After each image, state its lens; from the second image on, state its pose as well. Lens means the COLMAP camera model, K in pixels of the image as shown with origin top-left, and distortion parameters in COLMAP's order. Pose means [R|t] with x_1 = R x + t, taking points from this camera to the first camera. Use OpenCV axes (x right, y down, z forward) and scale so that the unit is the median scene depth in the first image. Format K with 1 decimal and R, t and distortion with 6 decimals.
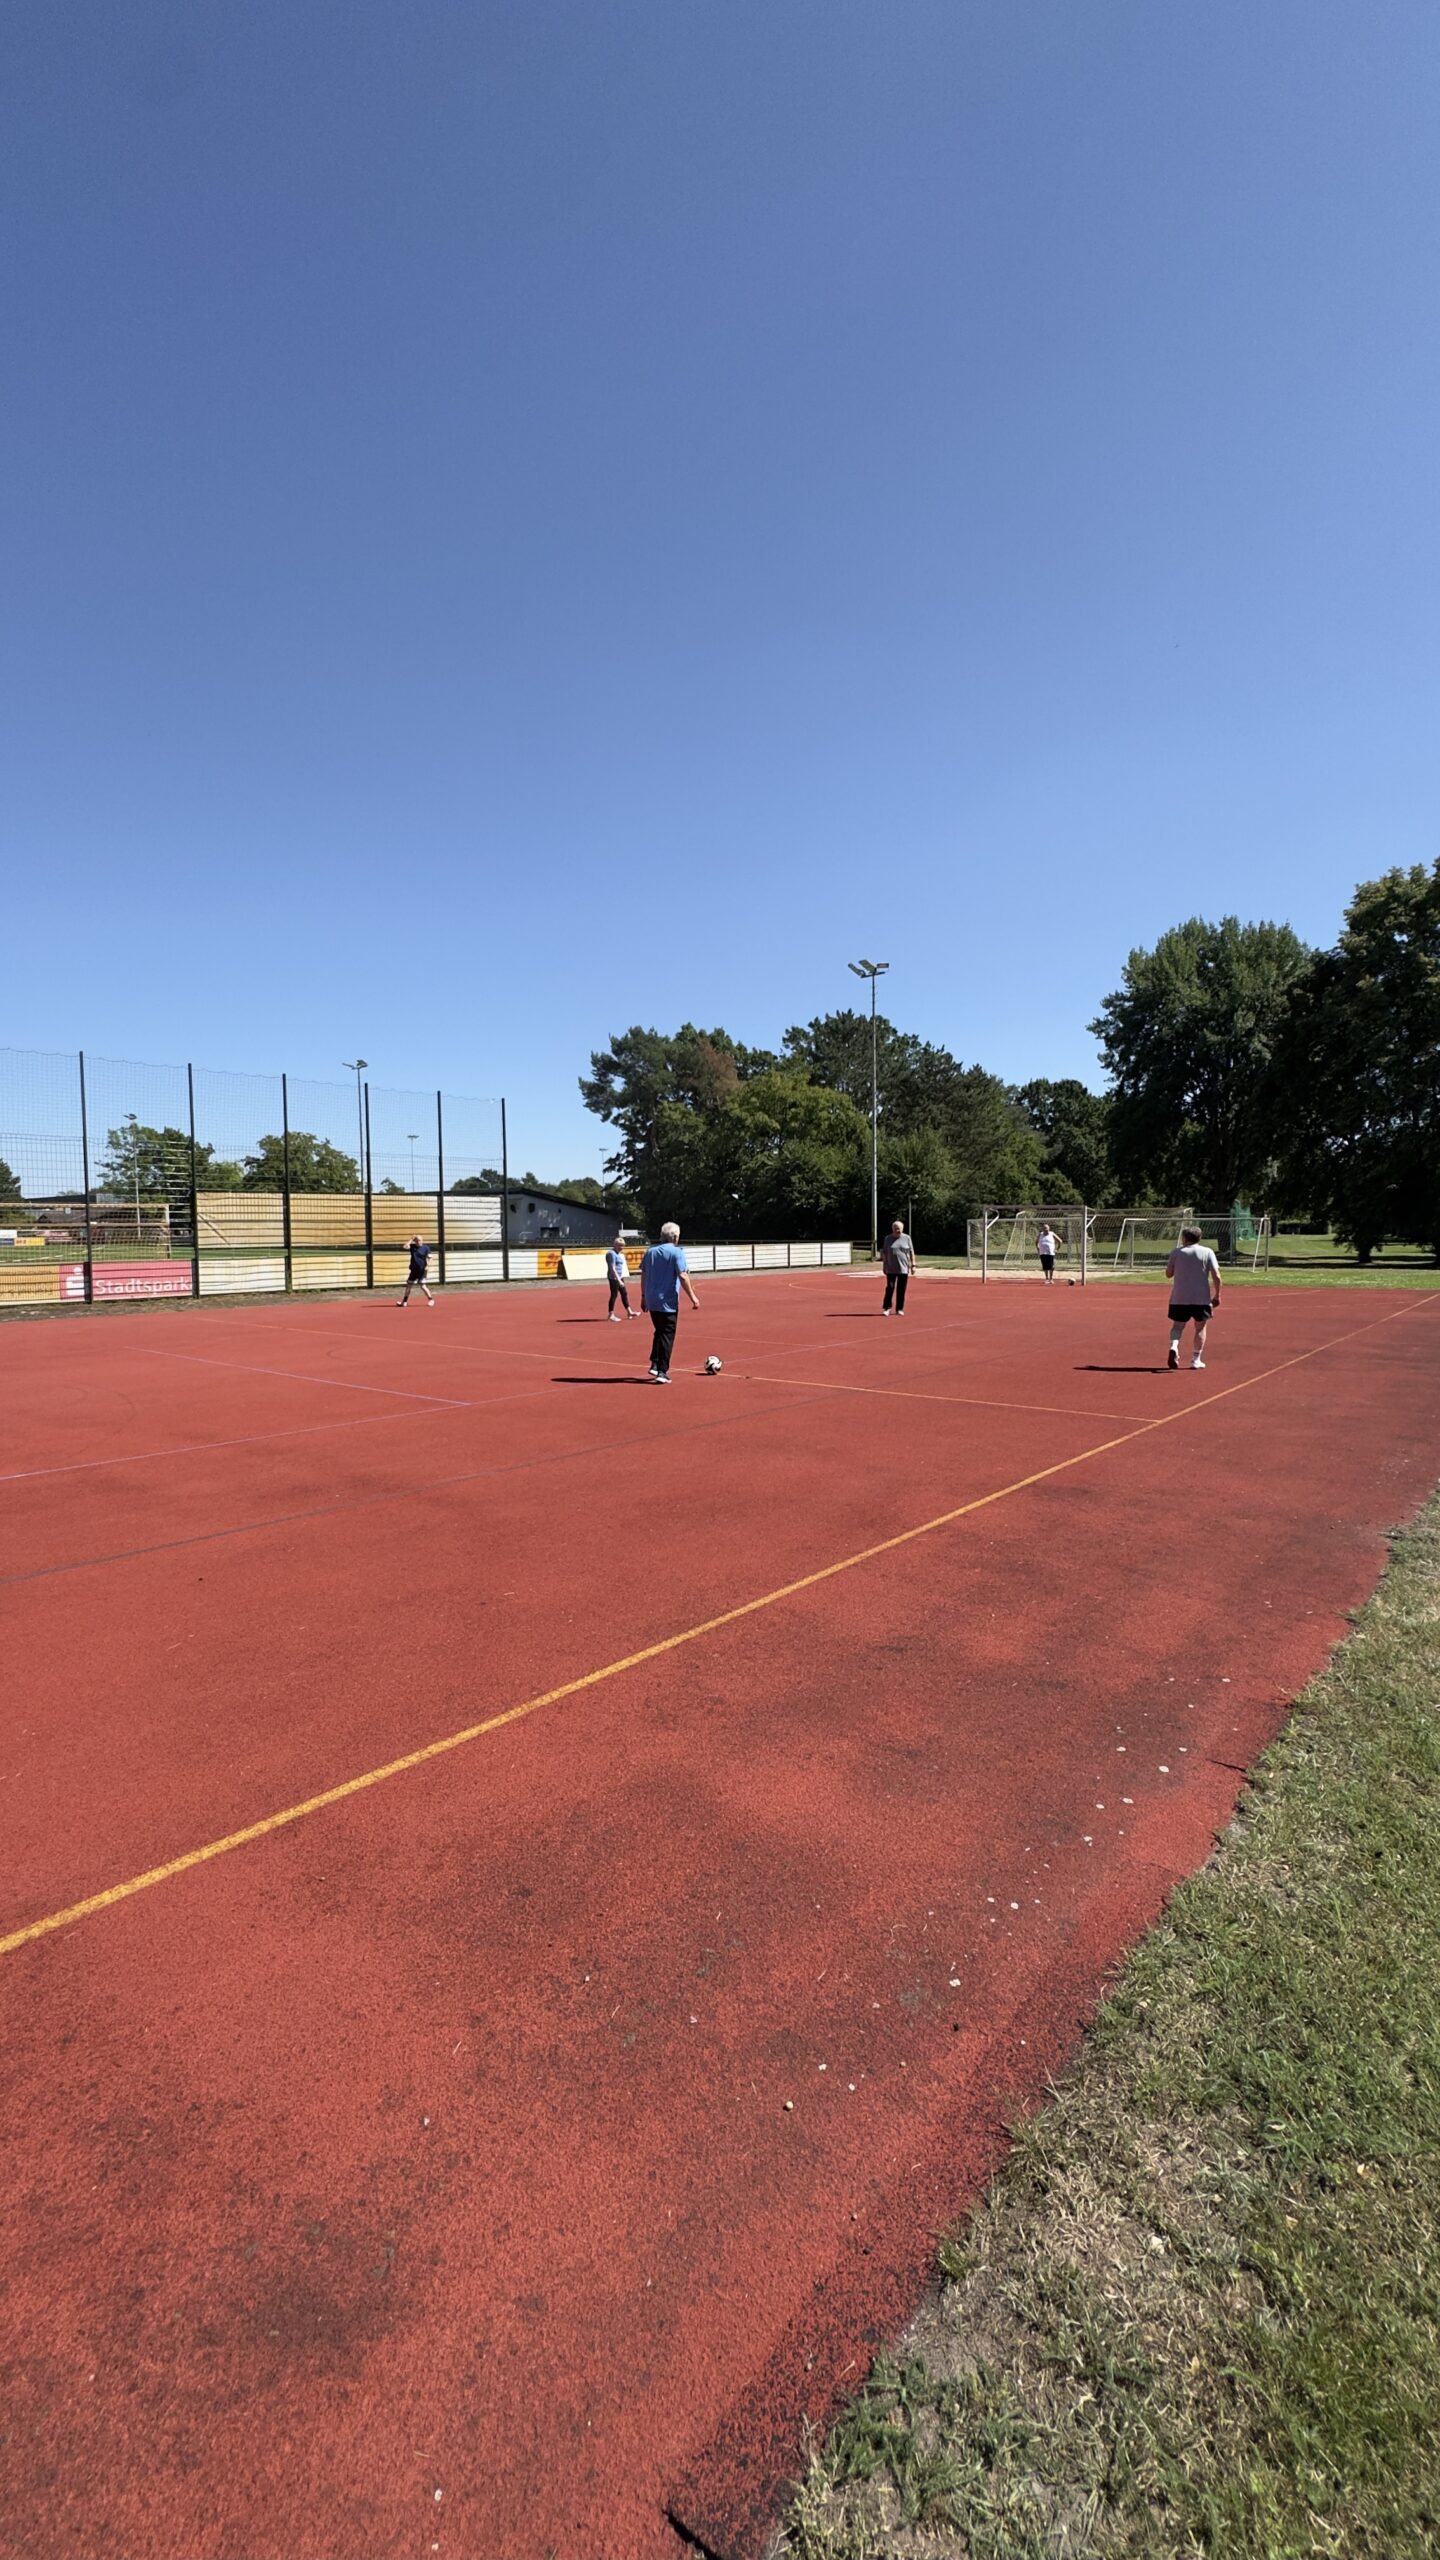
lens RADIAL K [[1029.5, 0, 732.2], [0, 1029.5, 1266.0], [0, 0, 1]] dist [-0.000955, -0.000024]
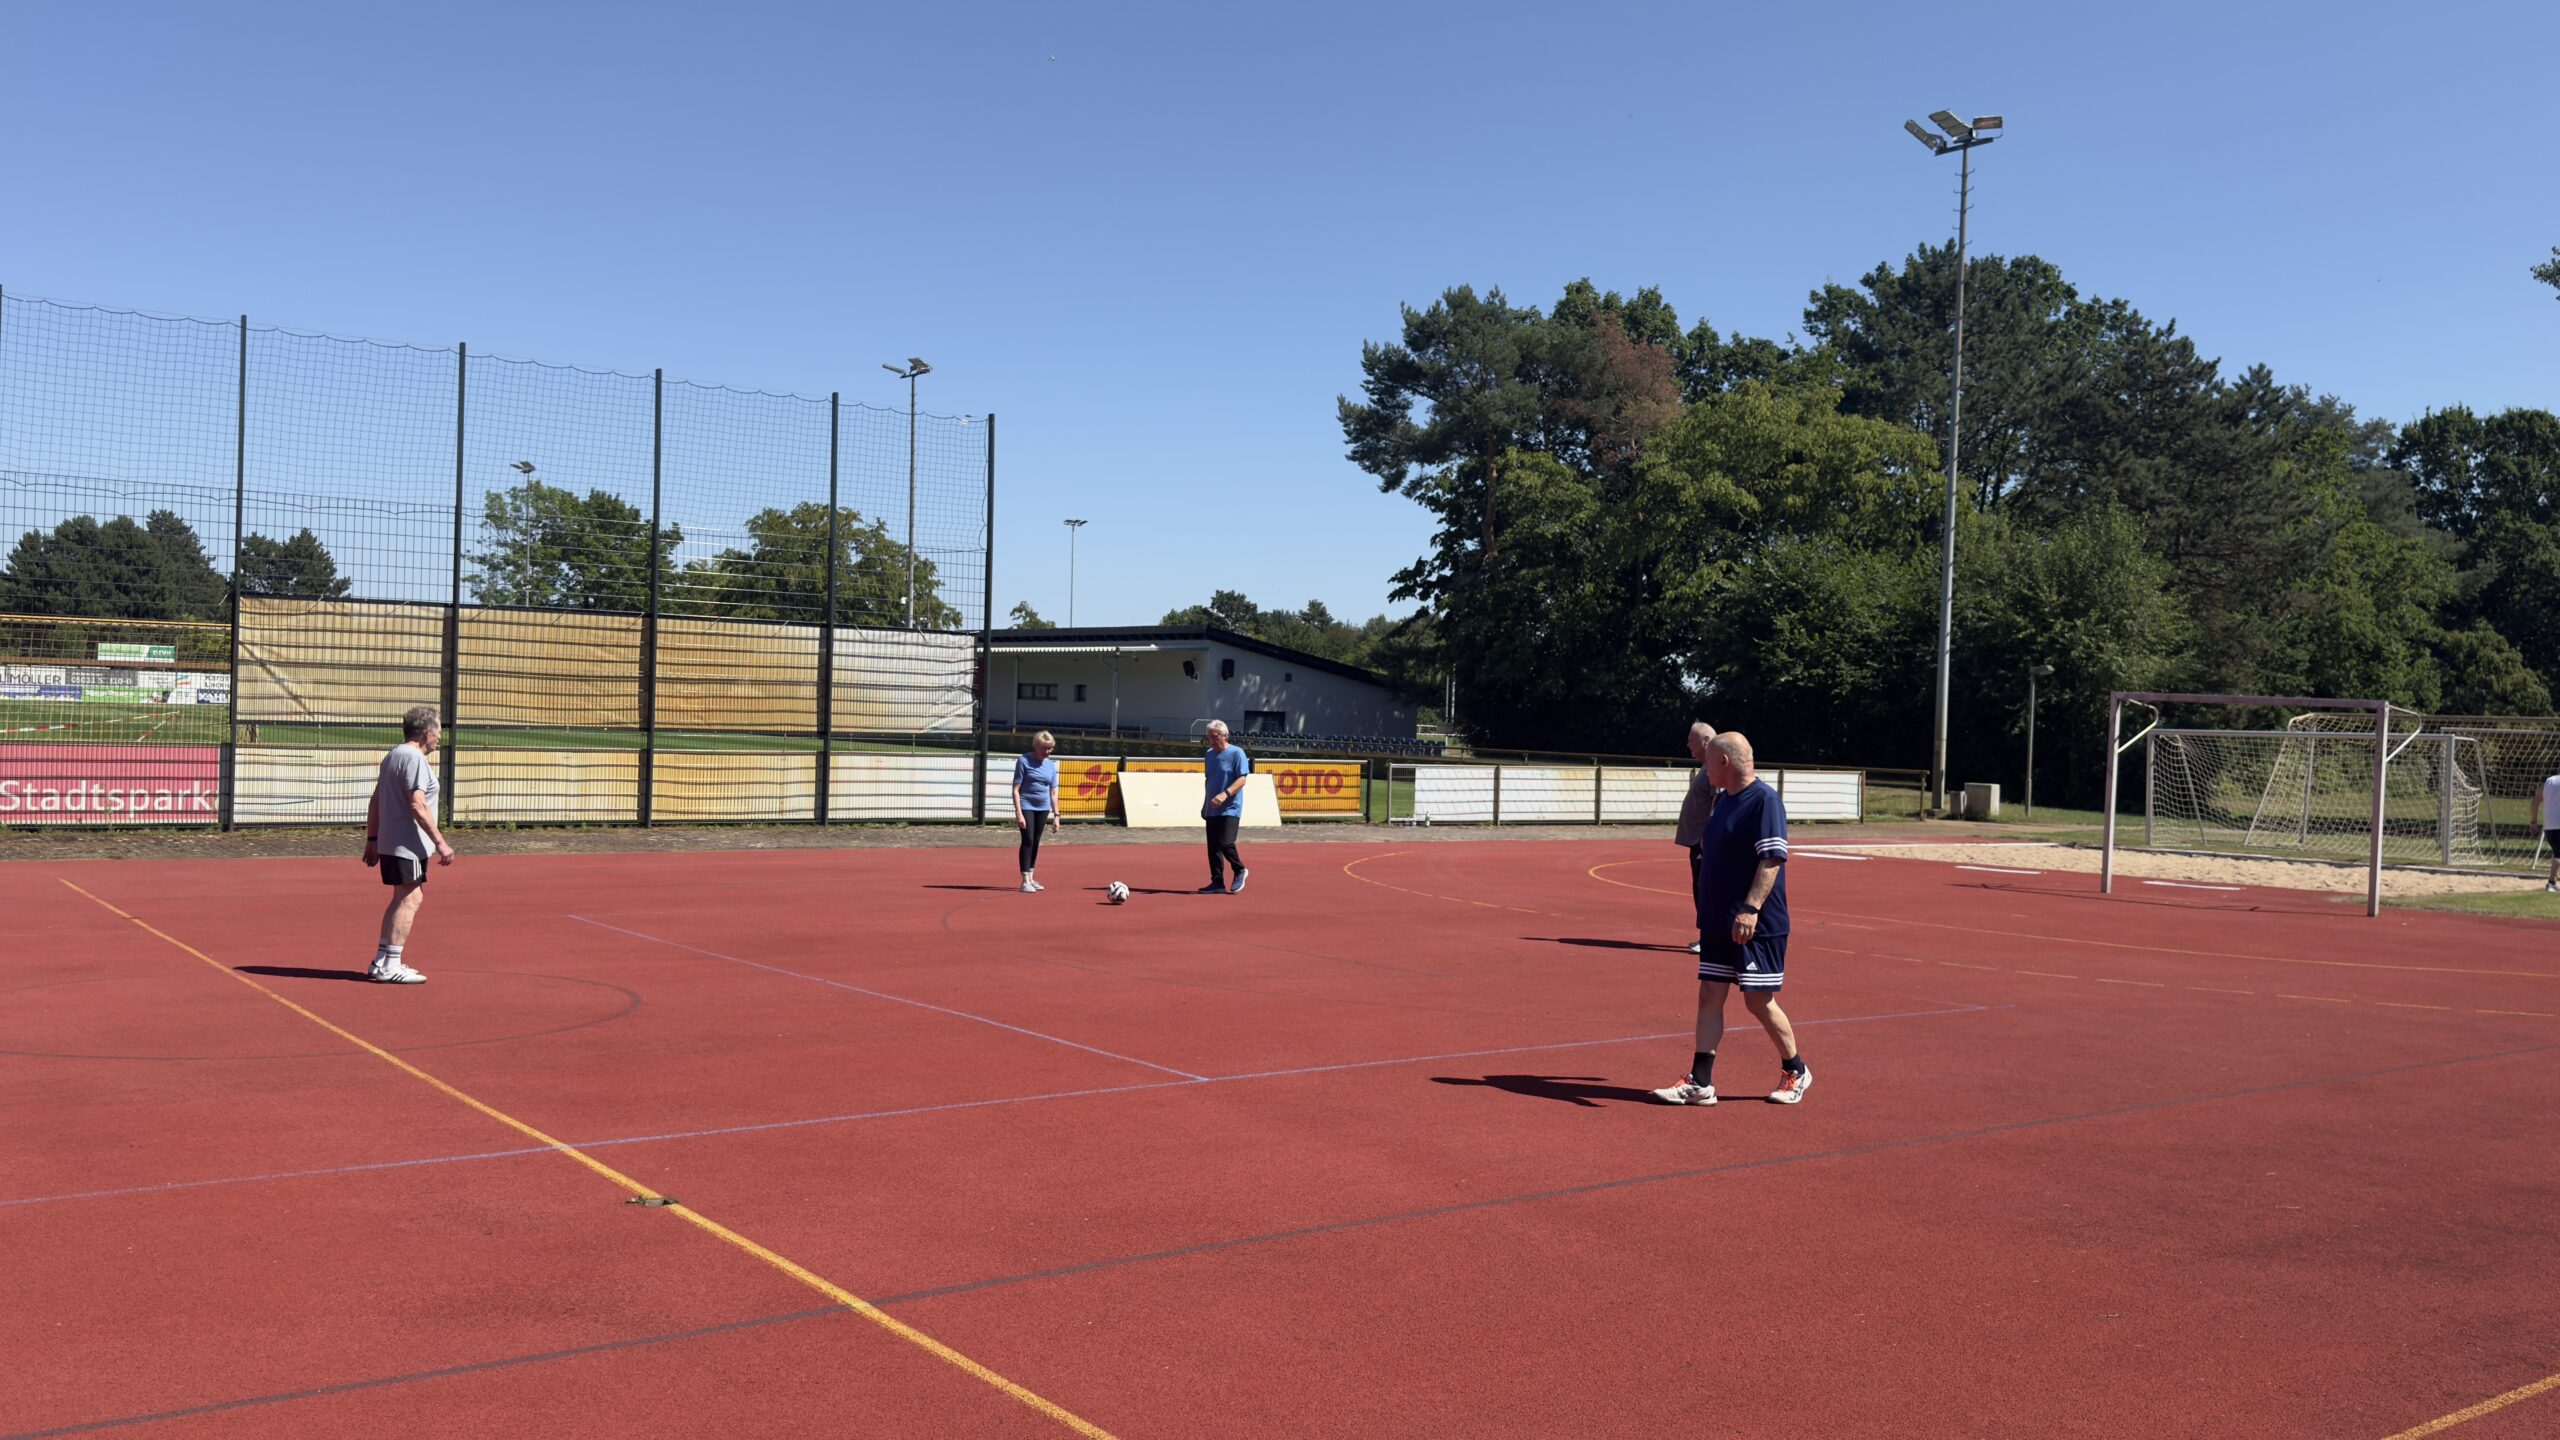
lens RADIAL K [[2096.6, 0, 1292.0], [0, 2096.6, 743.6], [0, 0, 1]] dist [0.165463, -0.292996]
pose [[0.975615, 0.041585, -0.215511, 0.047180], [-0.047249, 0.998658, -0.021192, -0.003067], [0.214341, 0.030858, 0.976271, 0.060143]]
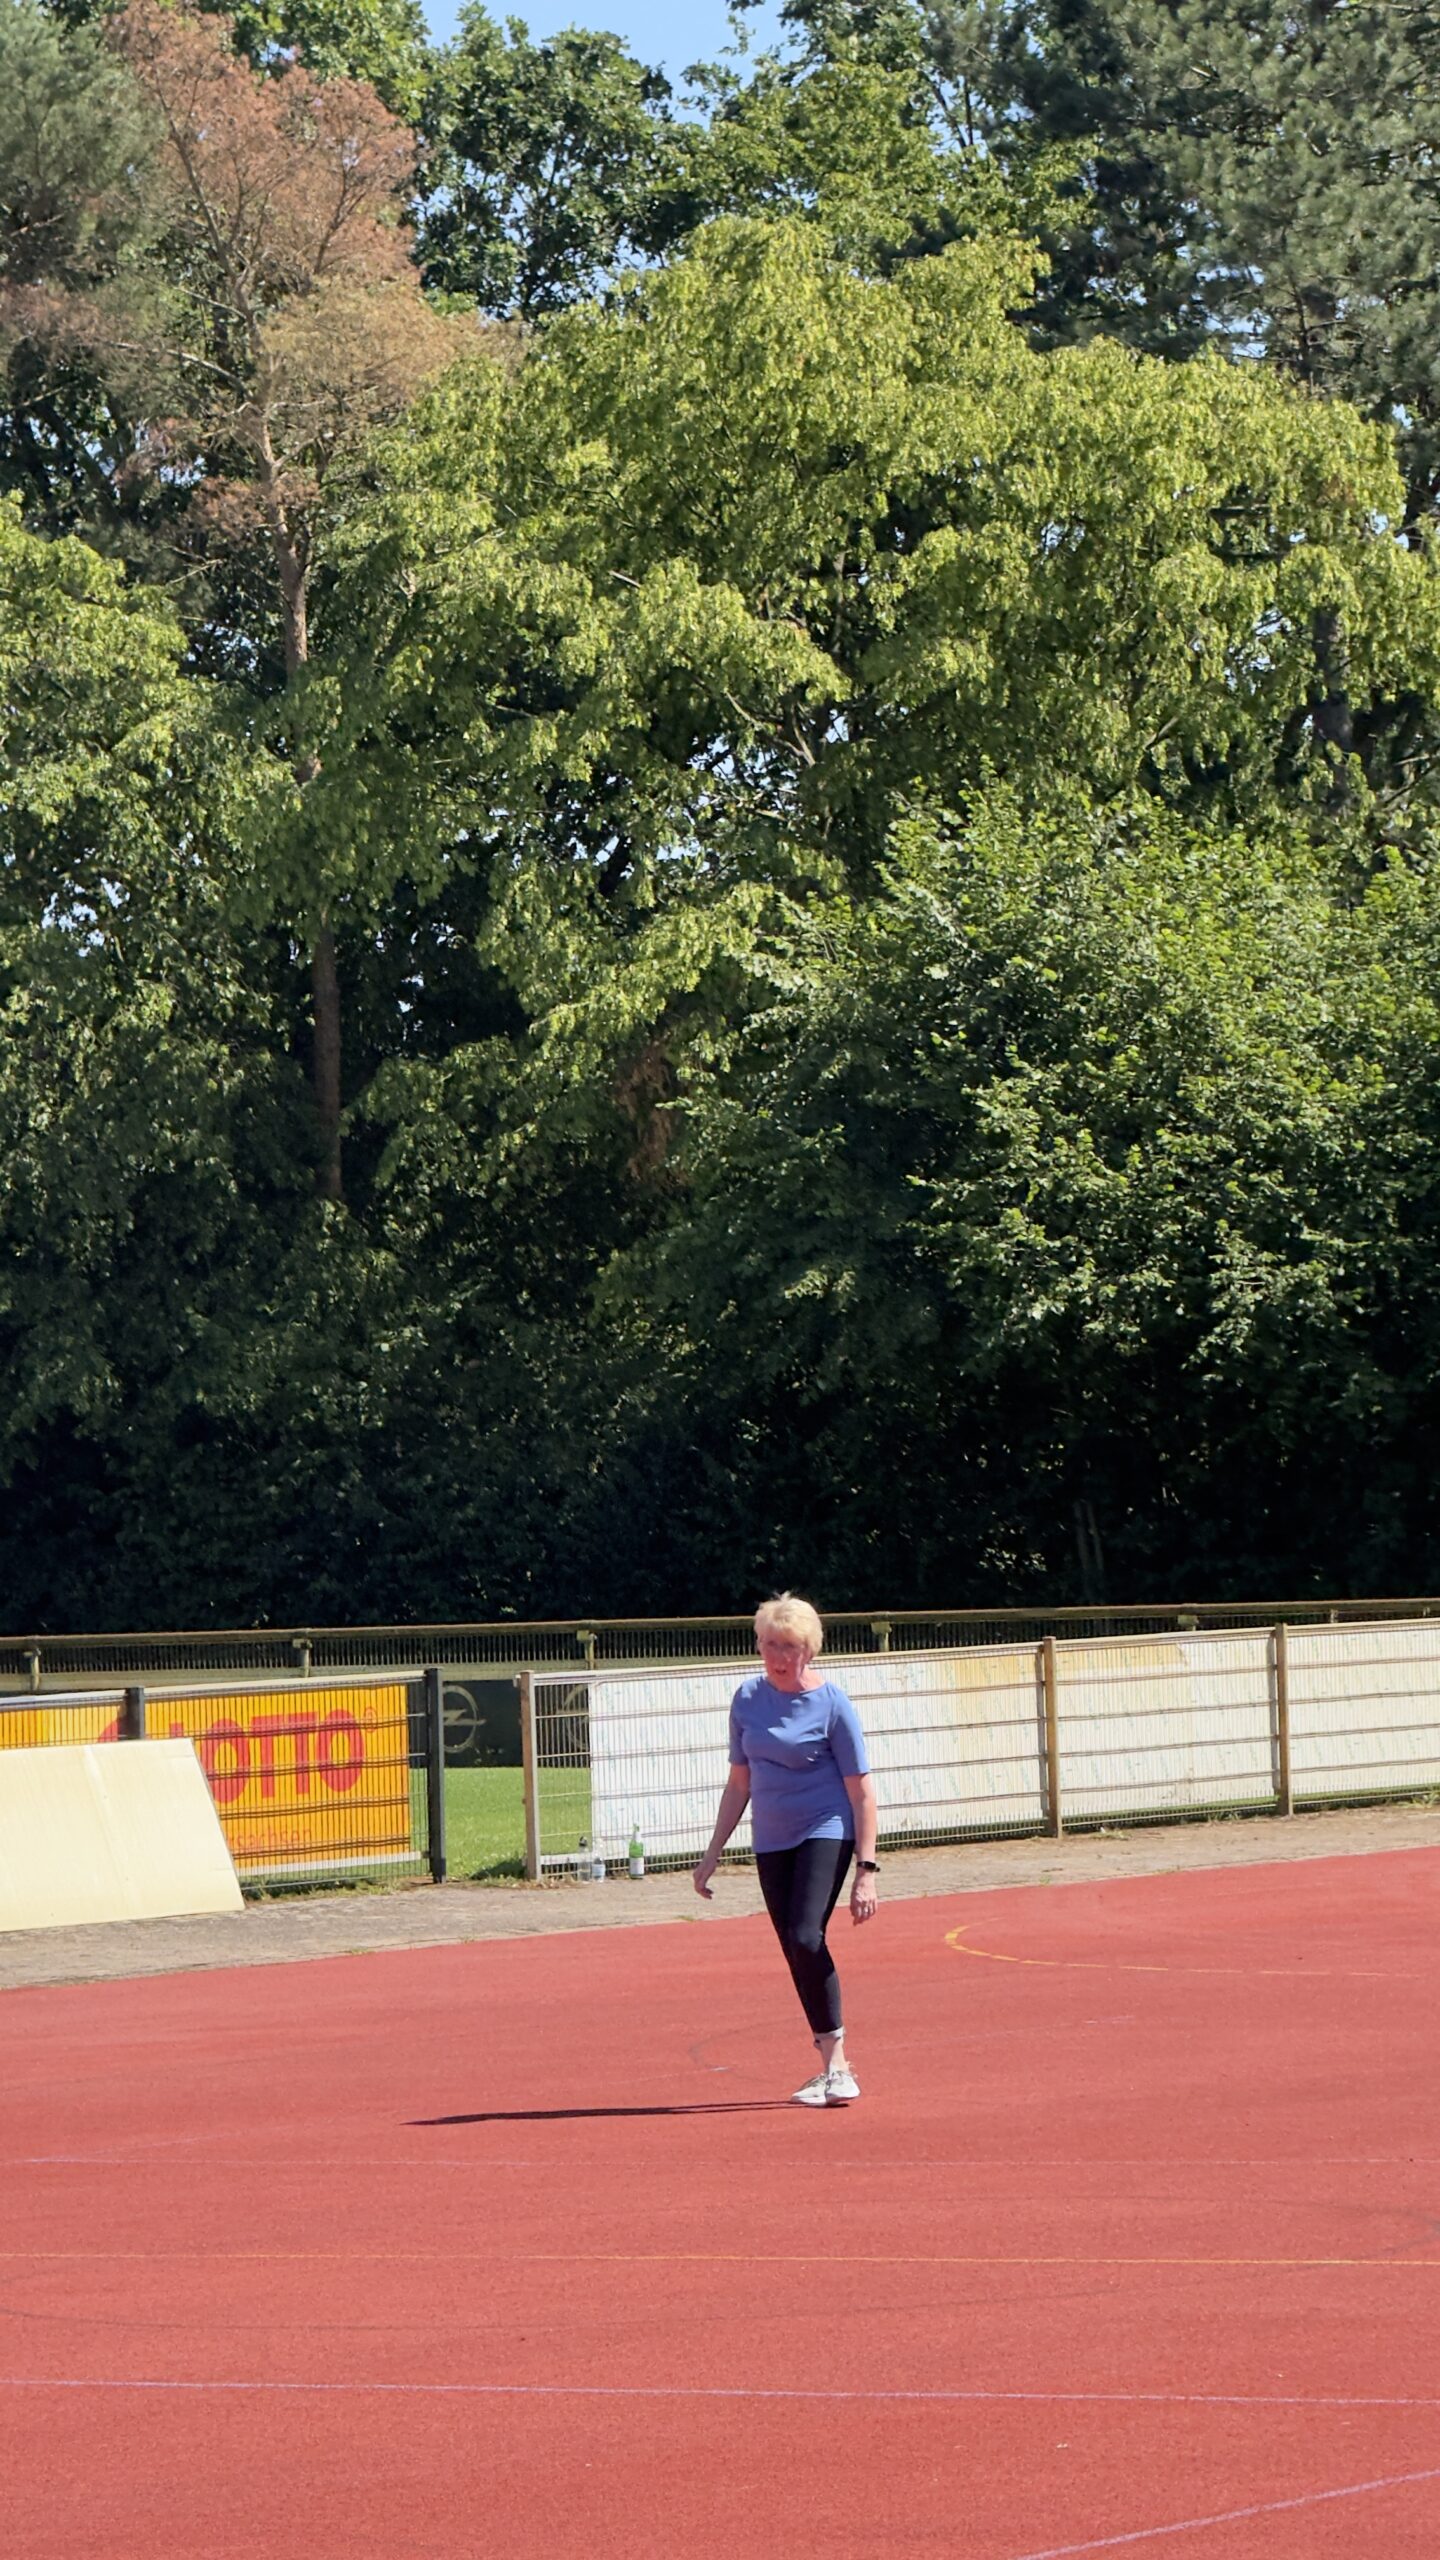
lens RADIAL K [[9487.6, 0, 720.0], [0, 9487.6, 1280.0], [0, 0, 1]] dist [1.174096, -69.853970]
pose [[0.994558, -0.026056, 0.100873, -0.078332], [0.032203, 0.997691, -0.059799, 0.002397], [-0.099082, 0.062722, 0.993101, -0.108241]]
